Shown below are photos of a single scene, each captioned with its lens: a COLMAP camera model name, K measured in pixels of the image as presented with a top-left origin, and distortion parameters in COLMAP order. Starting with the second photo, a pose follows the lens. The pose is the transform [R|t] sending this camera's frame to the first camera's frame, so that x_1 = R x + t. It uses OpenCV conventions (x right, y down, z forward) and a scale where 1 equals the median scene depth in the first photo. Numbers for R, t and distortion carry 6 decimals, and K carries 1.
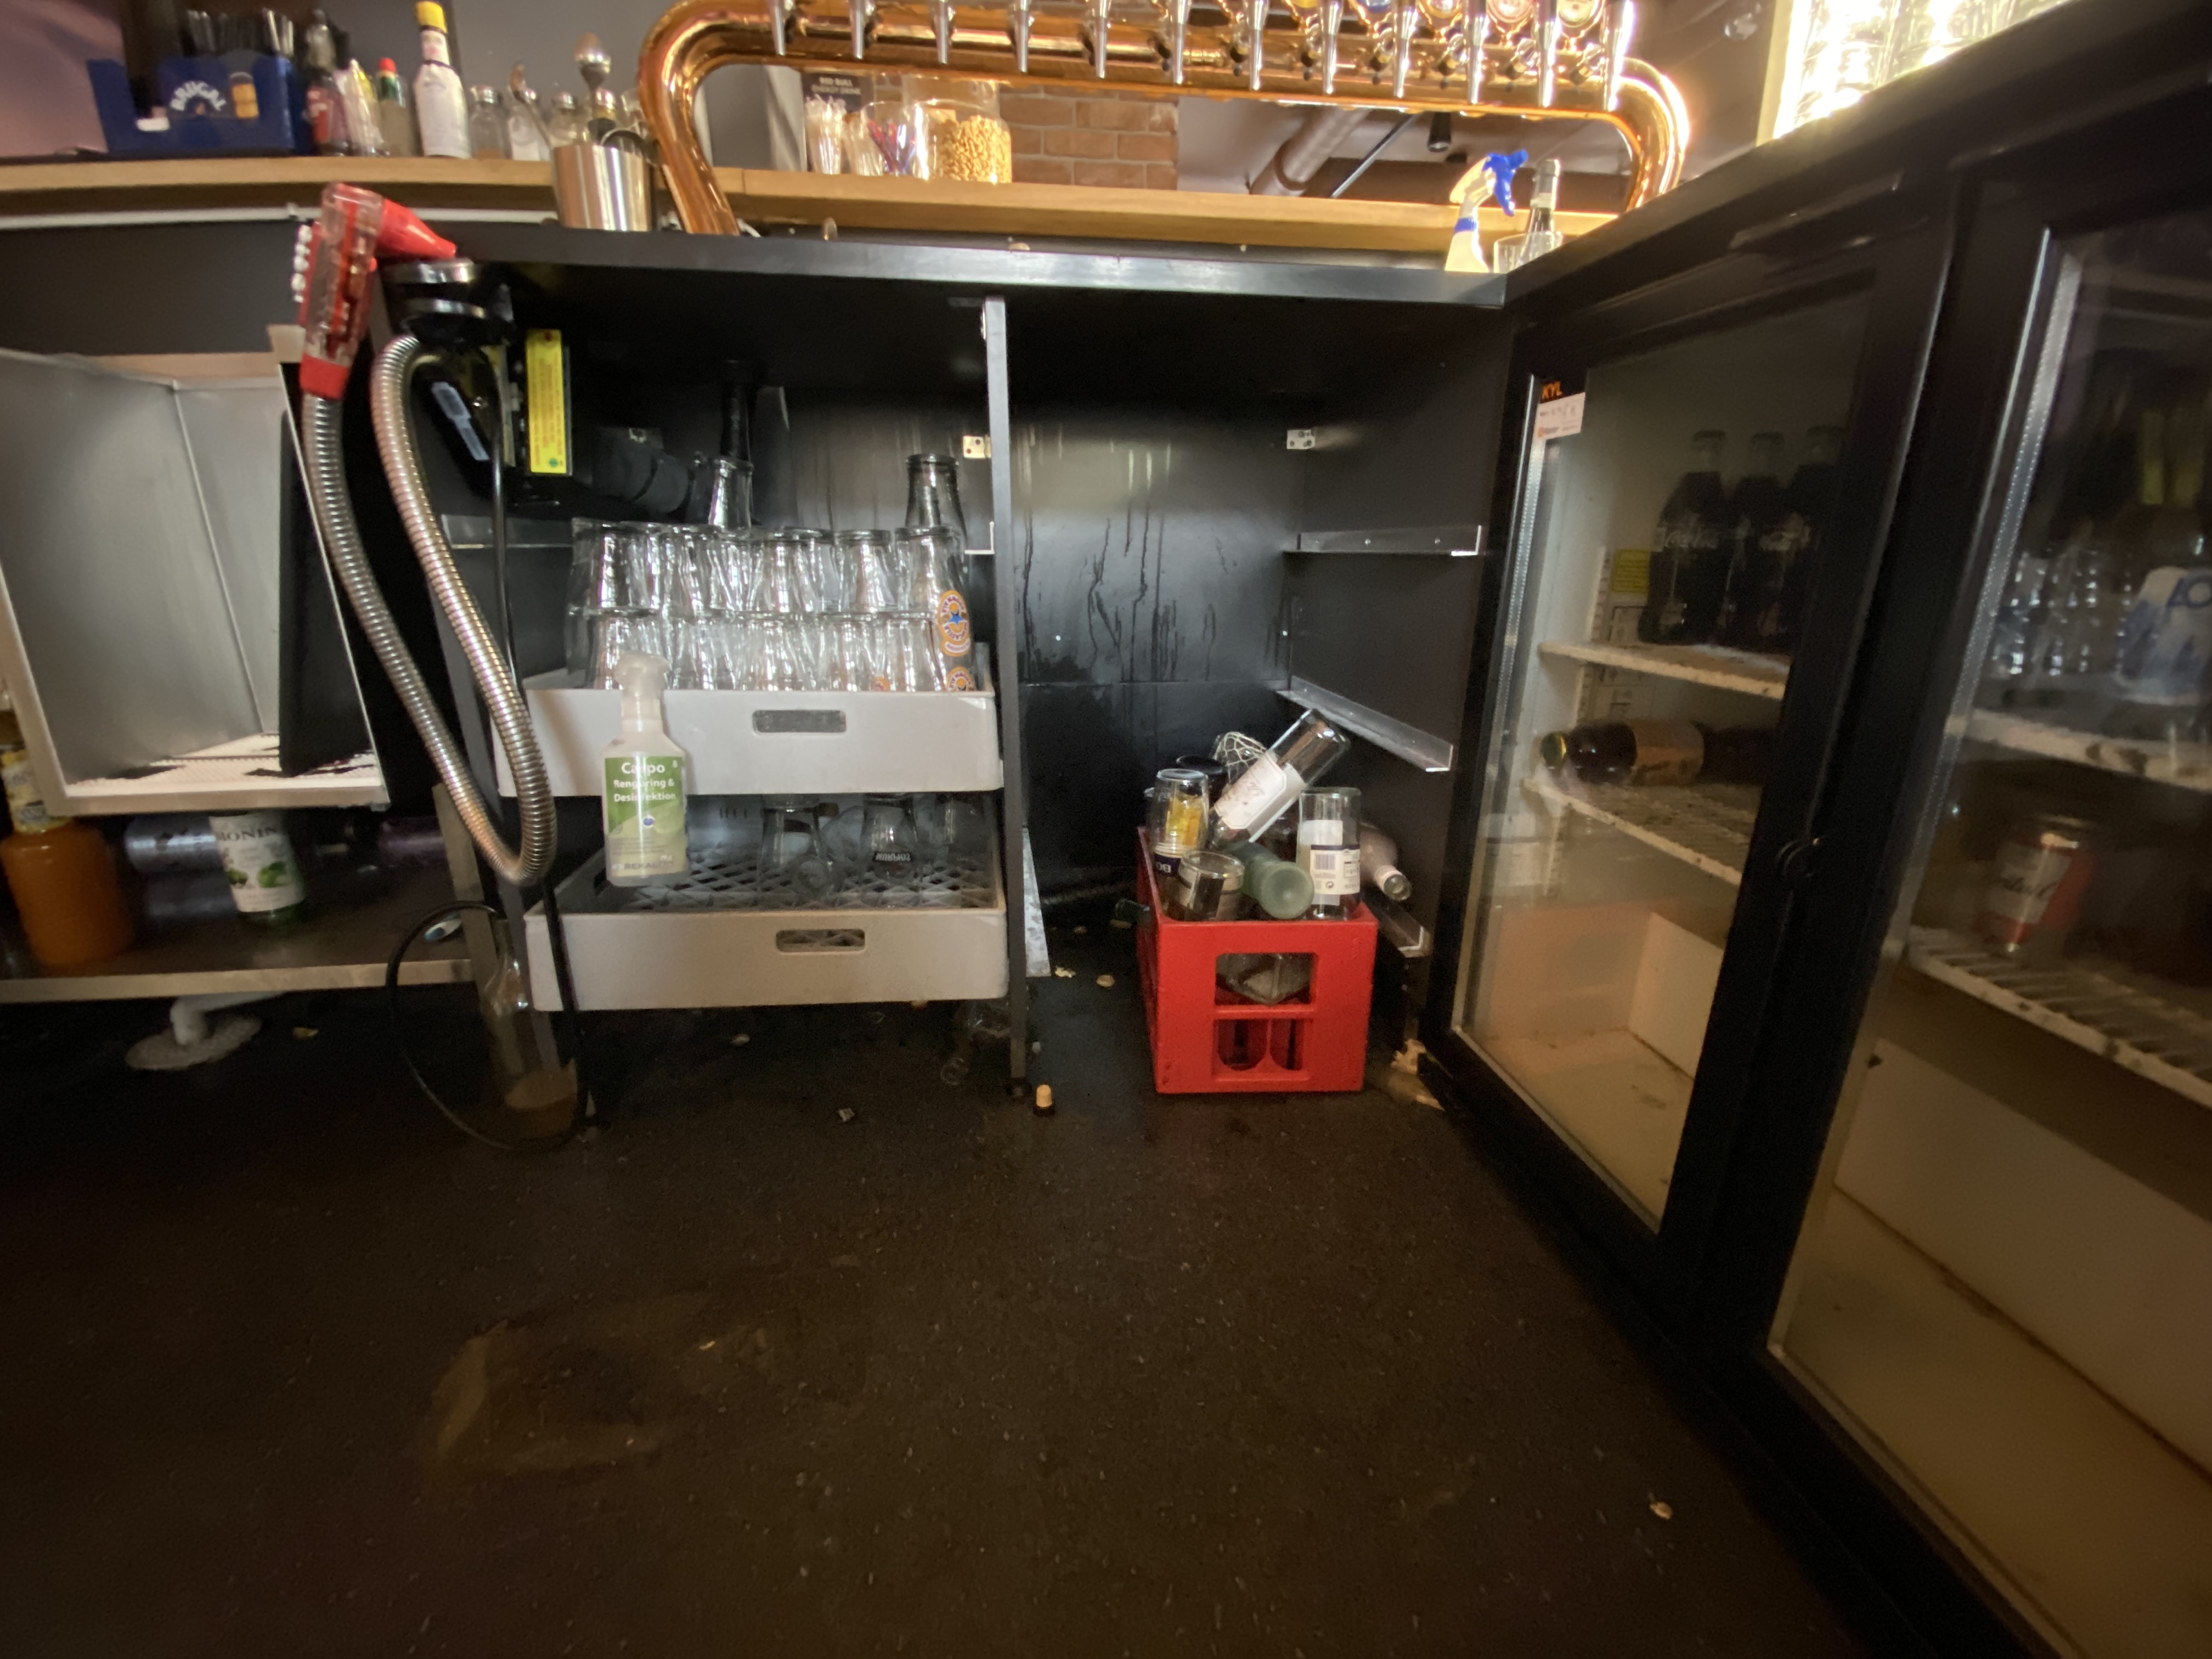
lens RADIAL K [[898.8, 0, 1085.8], [0, 898.8, 825.3], [0, 0, 1]] dist [-0.004484, -0.001643]
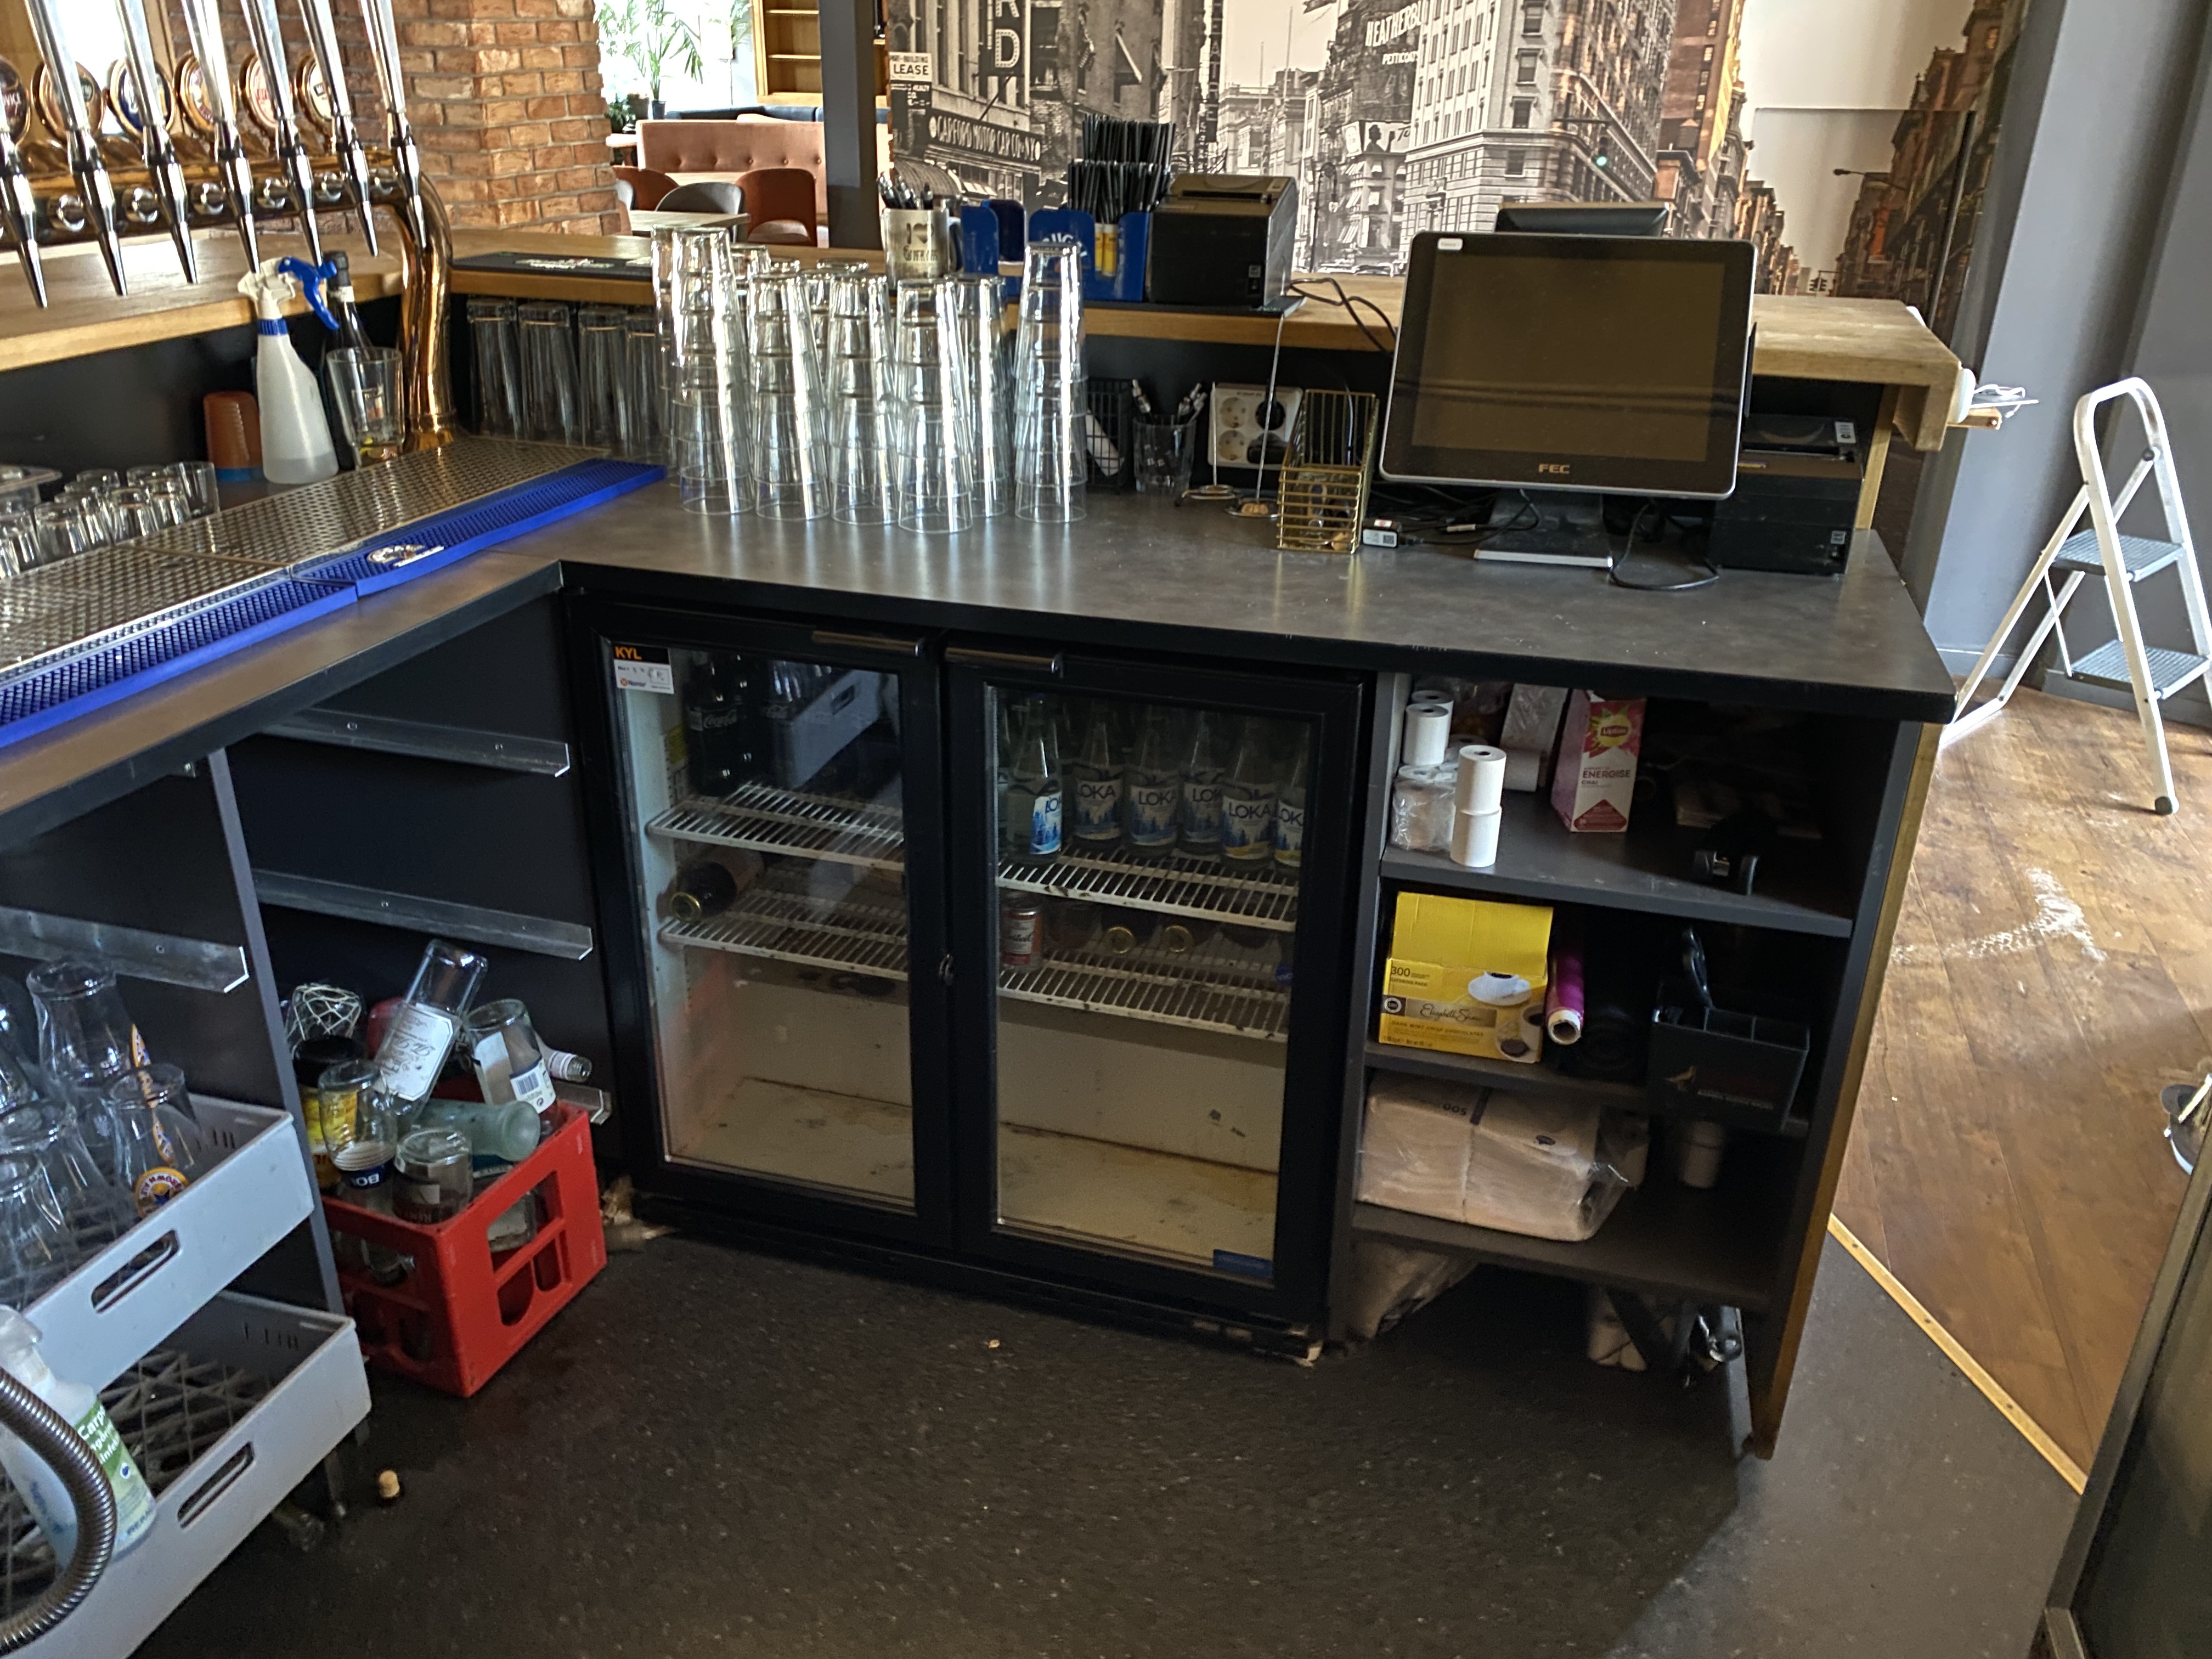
lens RADIAL K [[1678.0, 0, 1104.1], [0, 1678.0, 828.6], [0, 0, 1]] dist [0.038735, -0.040013]
pose [[0.390972, -0.372896, 0.841480, -1.046382], [0.270050, 0.920490, 0.282438, -0.633284], [-0.879894, 0.116816, 0.460586, -0.488755]]
